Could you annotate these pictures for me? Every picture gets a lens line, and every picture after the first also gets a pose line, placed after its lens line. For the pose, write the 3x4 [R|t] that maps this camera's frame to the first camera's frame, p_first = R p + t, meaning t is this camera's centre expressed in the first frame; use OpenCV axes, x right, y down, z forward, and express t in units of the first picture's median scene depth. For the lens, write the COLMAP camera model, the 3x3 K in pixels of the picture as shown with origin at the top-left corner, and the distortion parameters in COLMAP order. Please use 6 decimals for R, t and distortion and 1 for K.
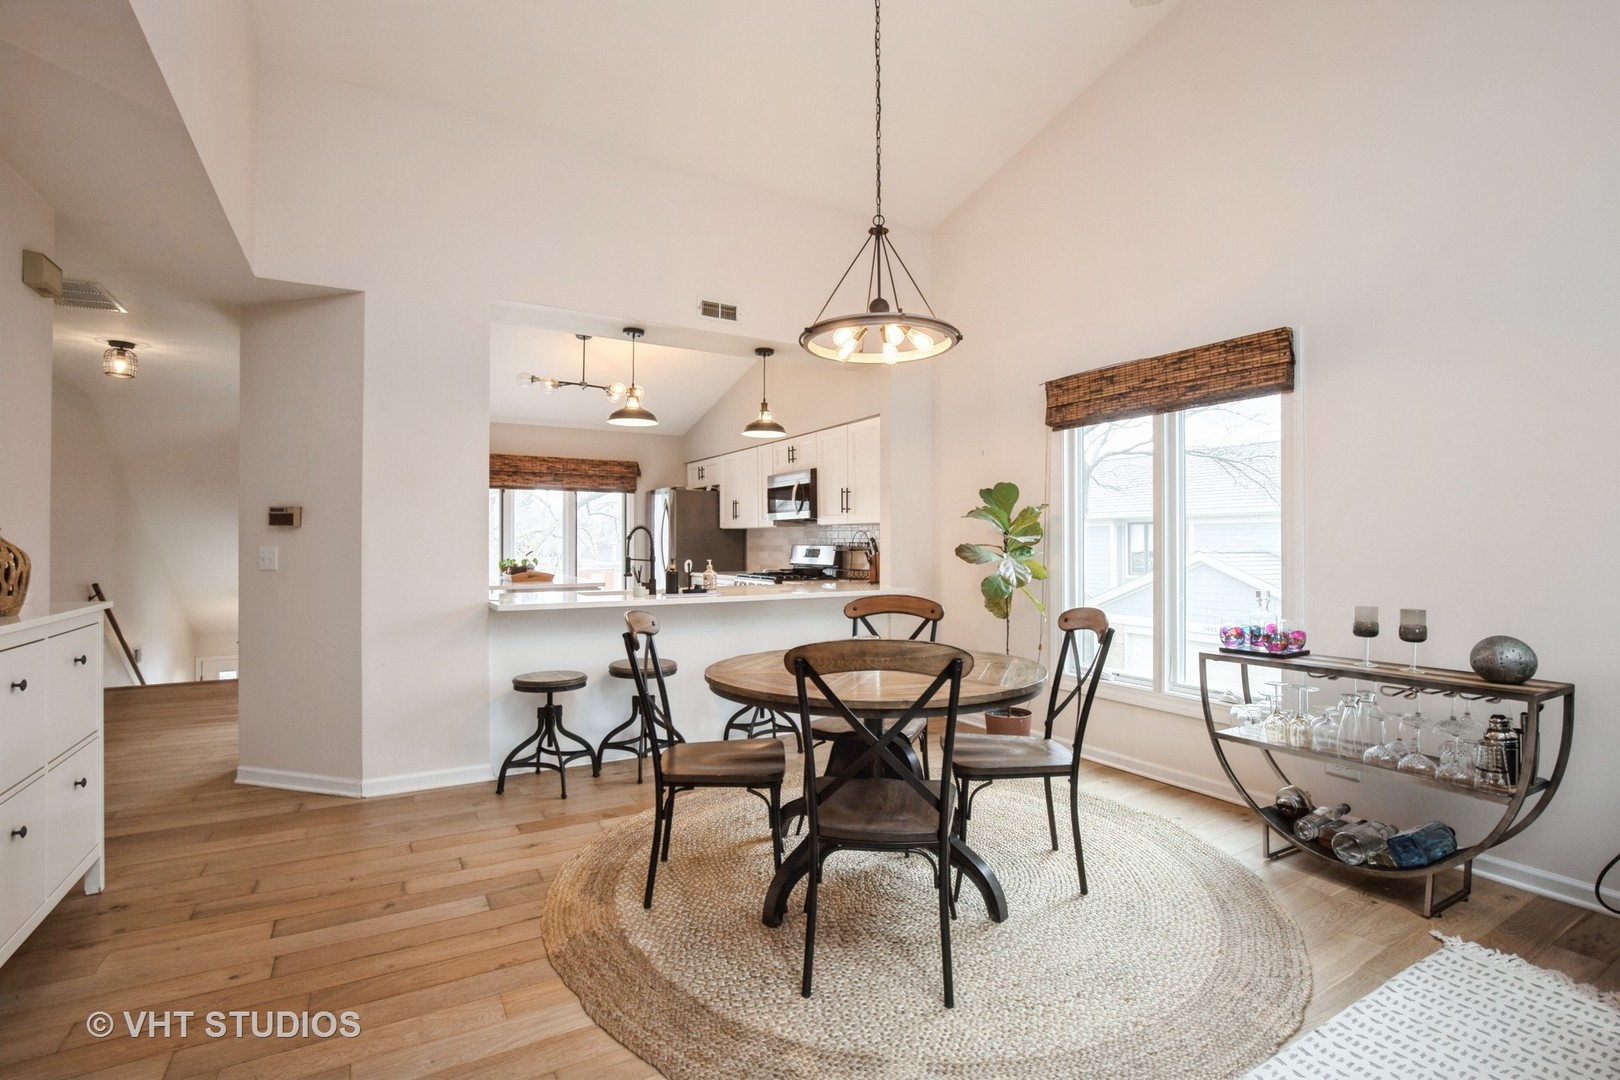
lens RADIAL K [[749.3, 0, 810.0], [0, 749.3, 540.0], [0, 0, 1]] dist [-0.019565, 0.000330]
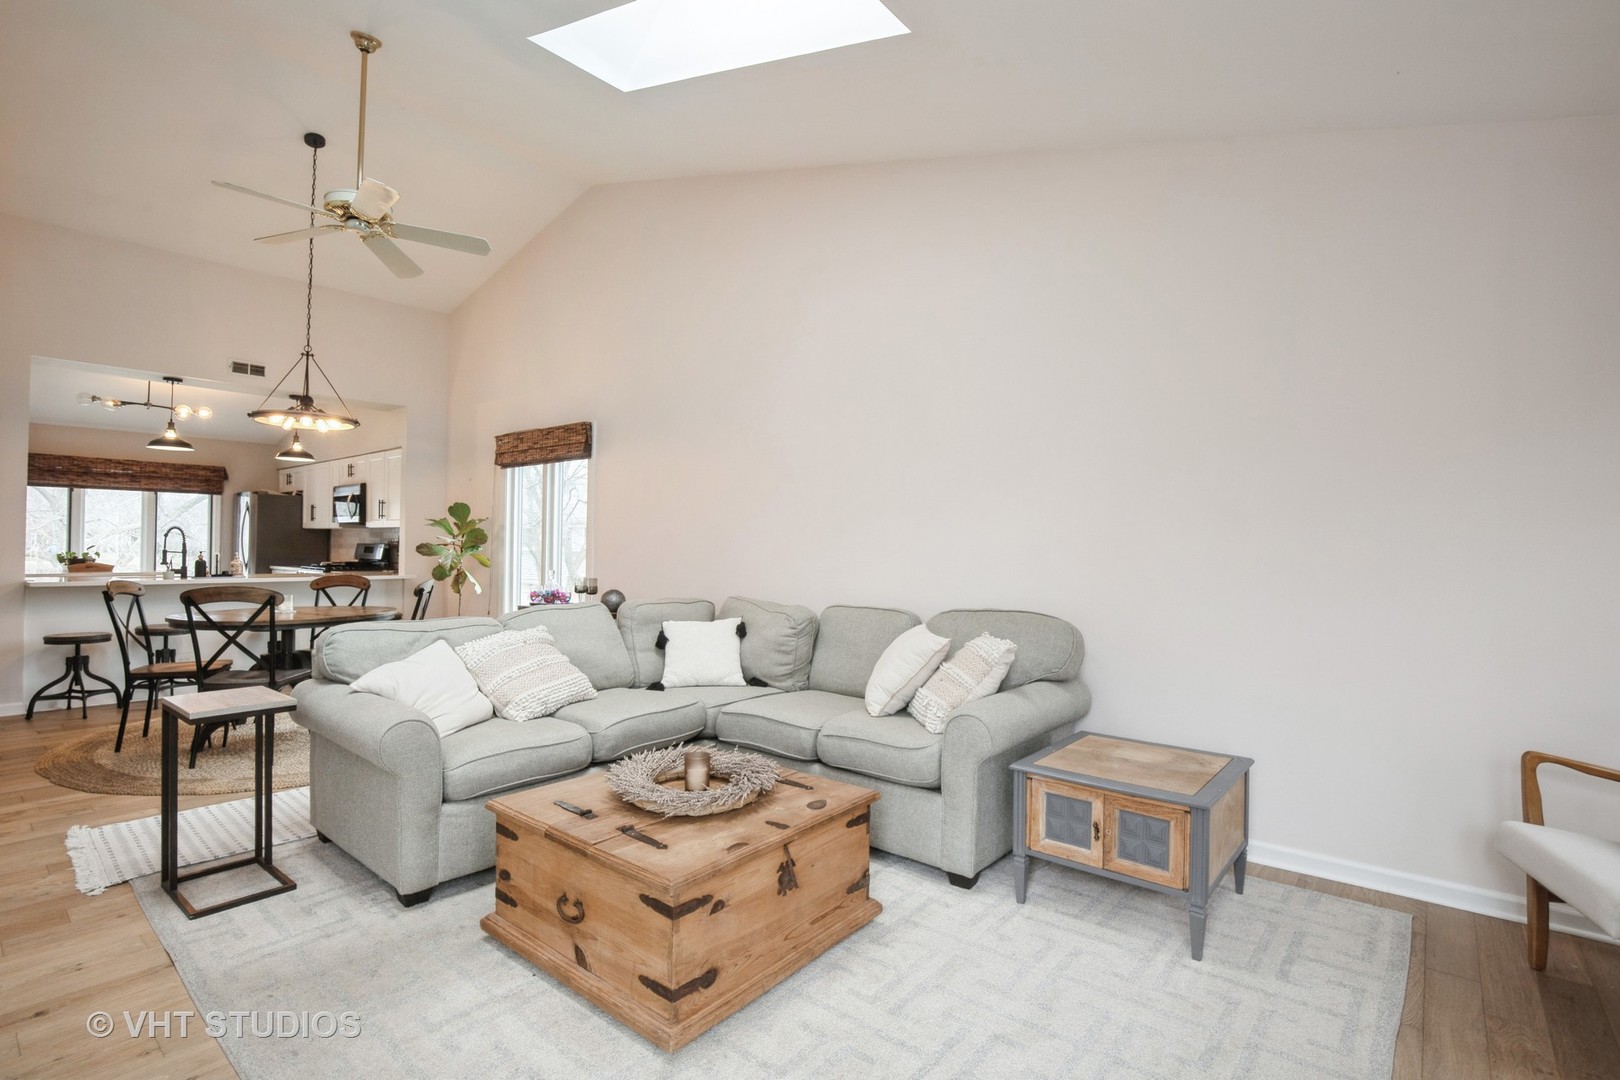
lens RADIAL K [[803.4, 0, 810.0], [0, 803.4, 540.0], [0, 0, 1]] dist [-0.000697, 0.001332]
pose [[0.952351, 0.014416, 0.304662, 0.409256], [-0.013528, 0.999896, -0.005027, -0.002762], [-0.304703, 0.000666, 0.952447, -0.698134]]
